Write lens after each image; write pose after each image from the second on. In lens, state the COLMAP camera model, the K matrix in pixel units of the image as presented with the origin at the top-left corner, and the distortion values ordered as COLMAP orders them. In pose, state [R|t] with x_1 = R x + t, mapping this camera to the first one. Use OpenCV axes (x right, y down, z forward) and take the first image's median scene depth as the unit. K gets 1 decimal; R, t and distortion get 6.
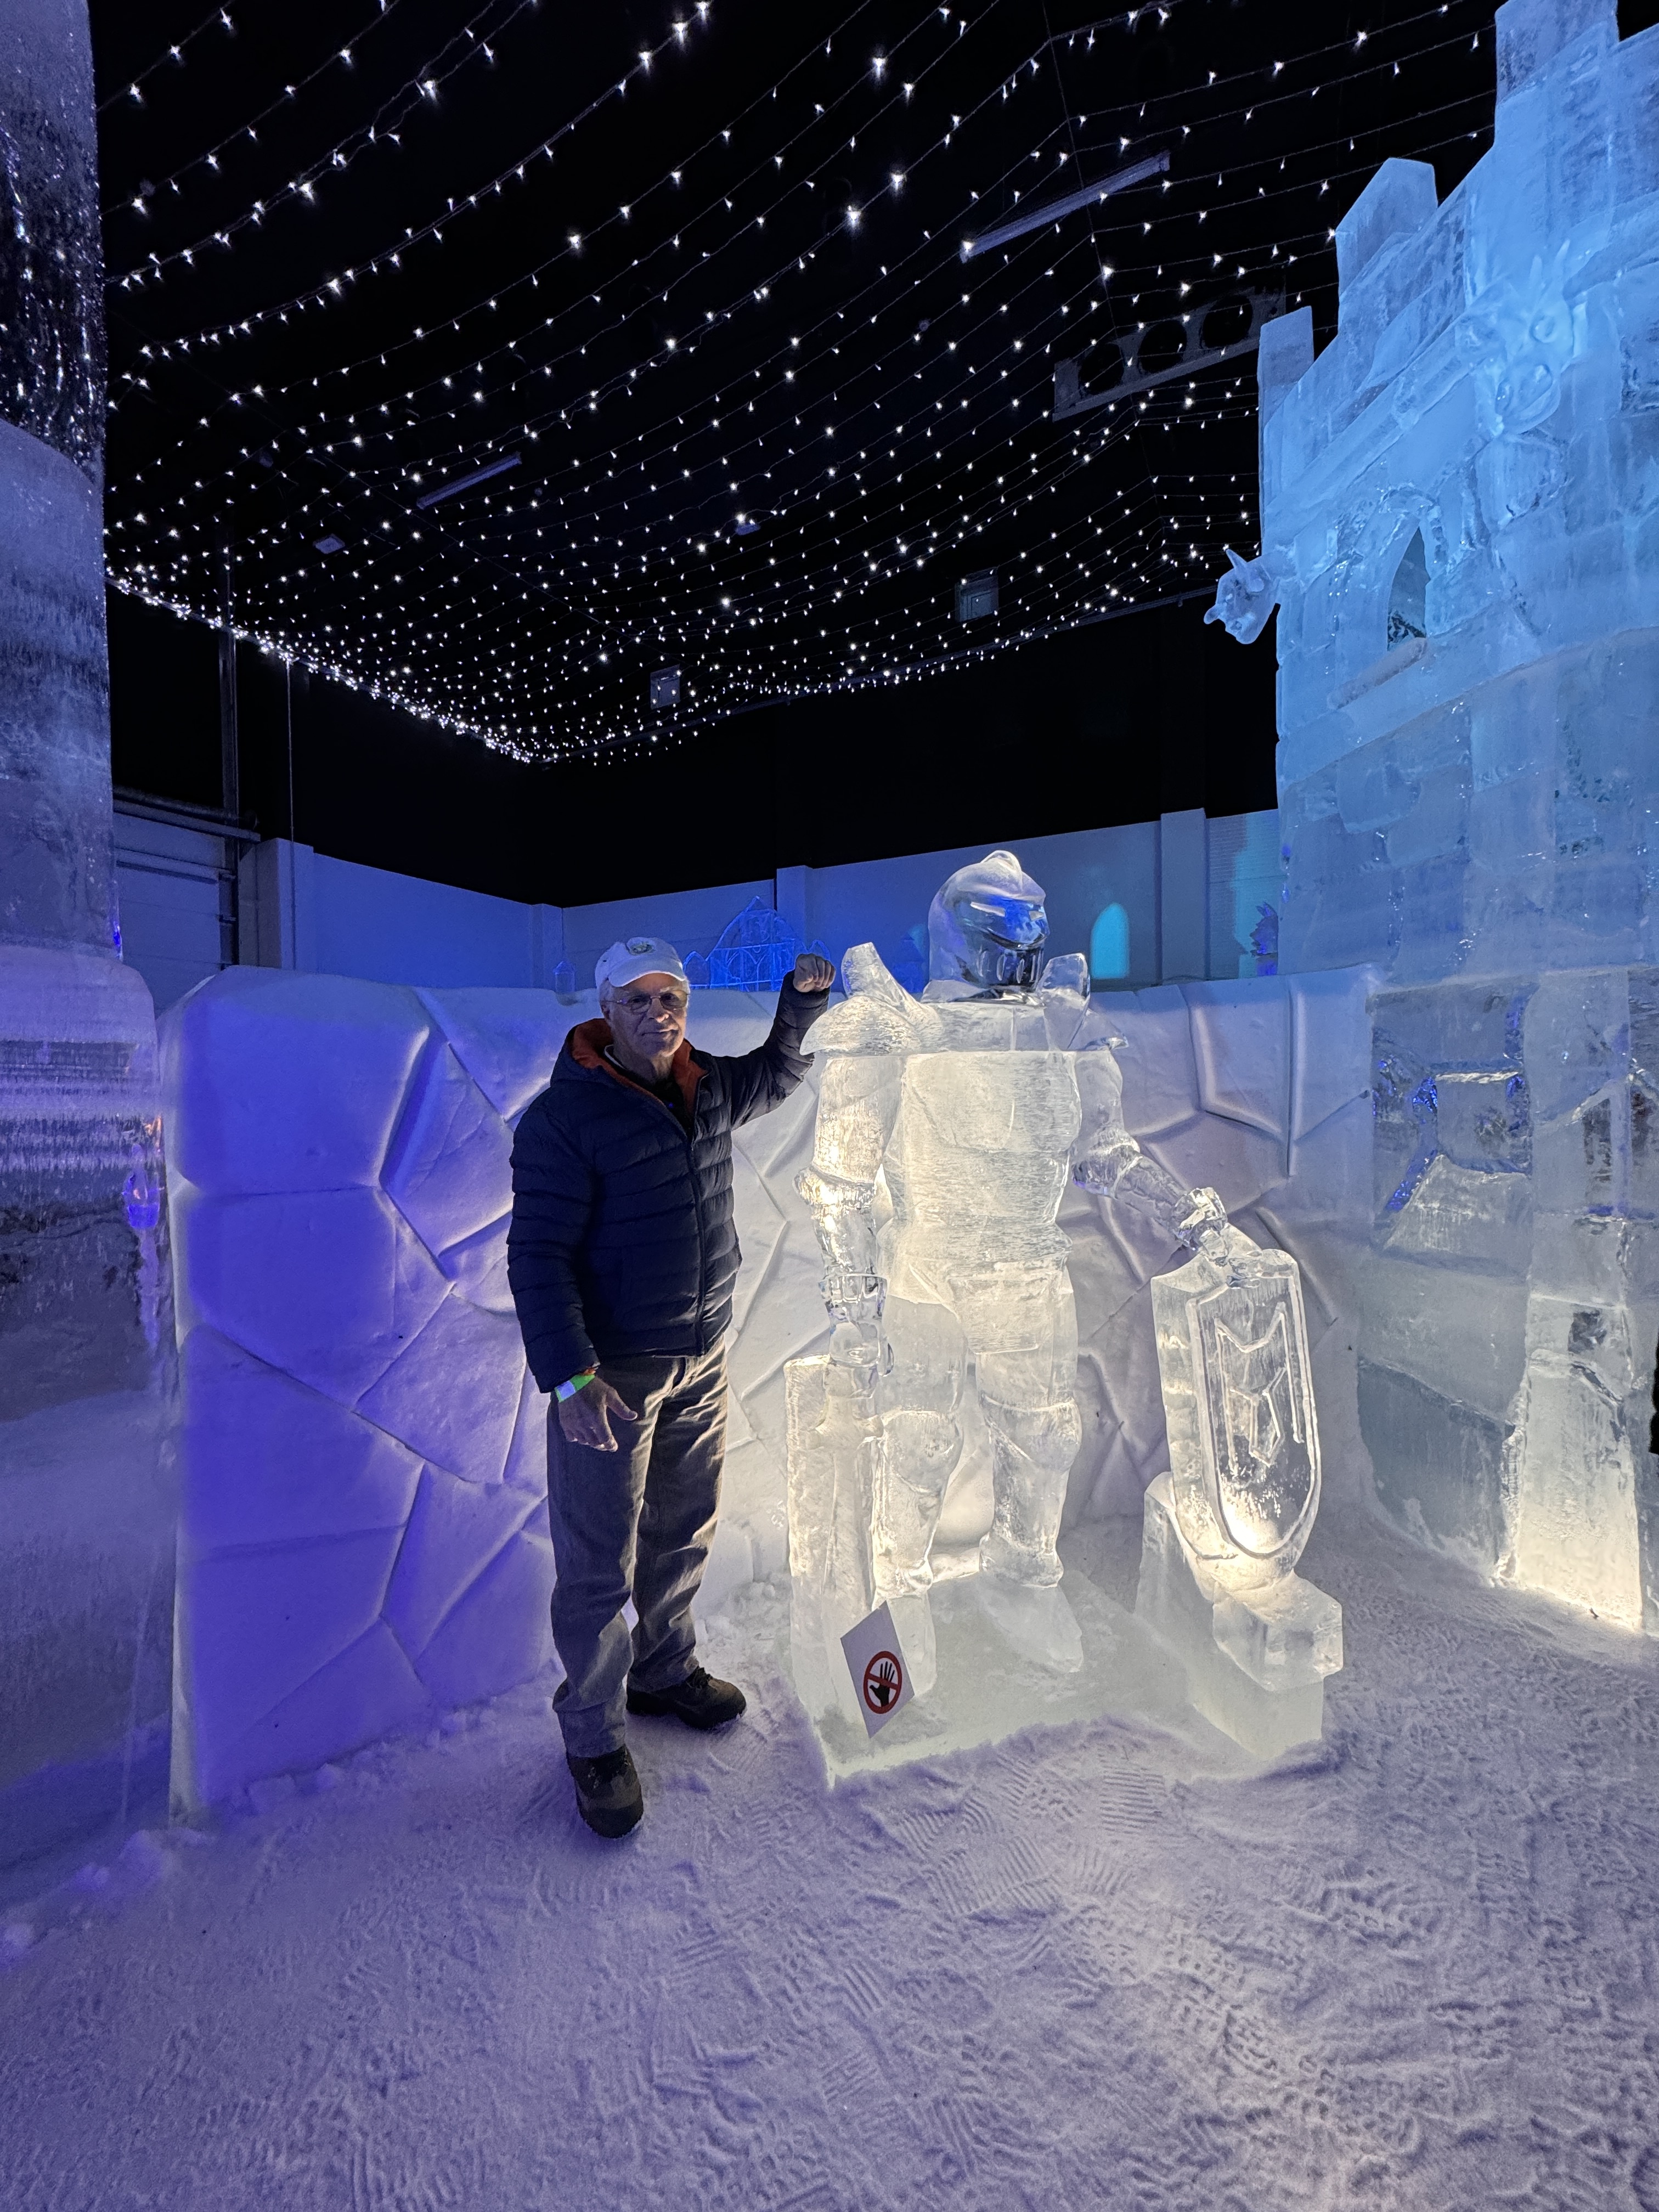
lens RADIAL K [[886.3, 0, 821.7], [0, 886.3, 1102.6], [0, 0, 1]] dist [-0.001449, 0.000494]
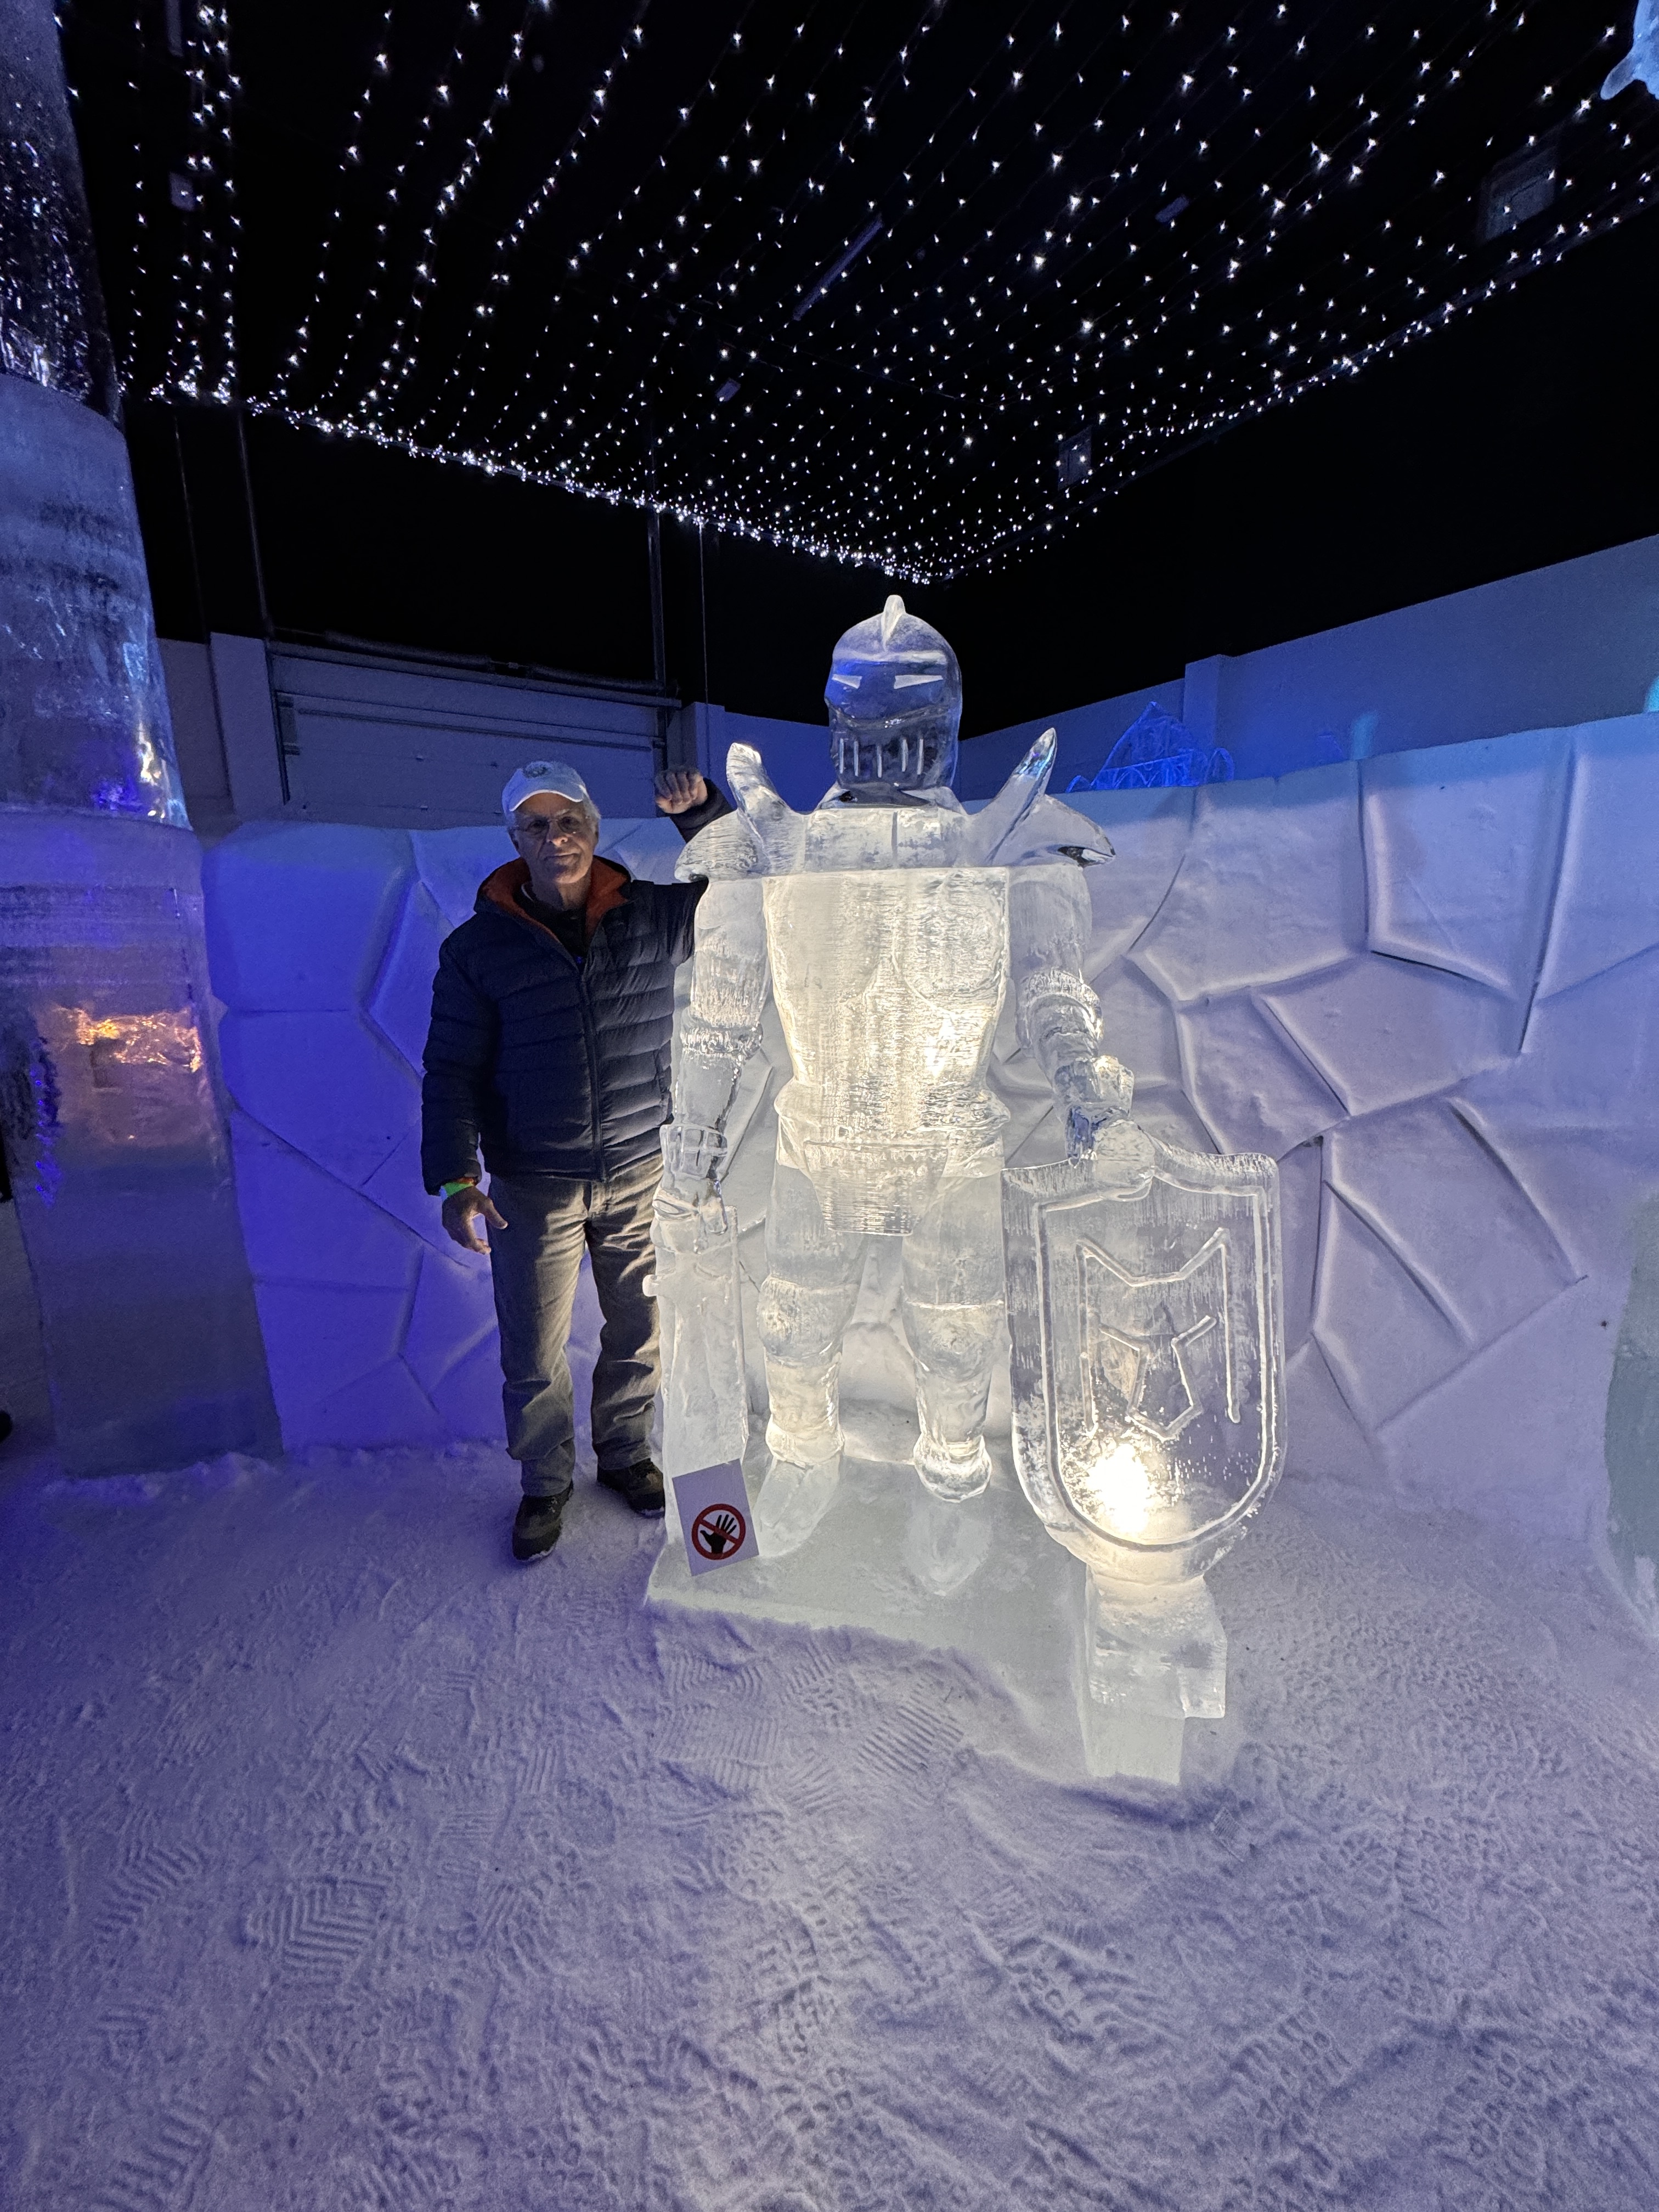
lens RADIAL K [[886.3, 0, 827.4], [0, 886.3, 1104.3], [0, 0, 1]] dist [-0.001449, 0.000494]
pose [[0.869911, 0.090886, -0.484762, 0.607904], [-0.004887, 0.984415, 0.175793, 0.011091], [0.493184, -0.150556, 0.856798, 0.284085]]
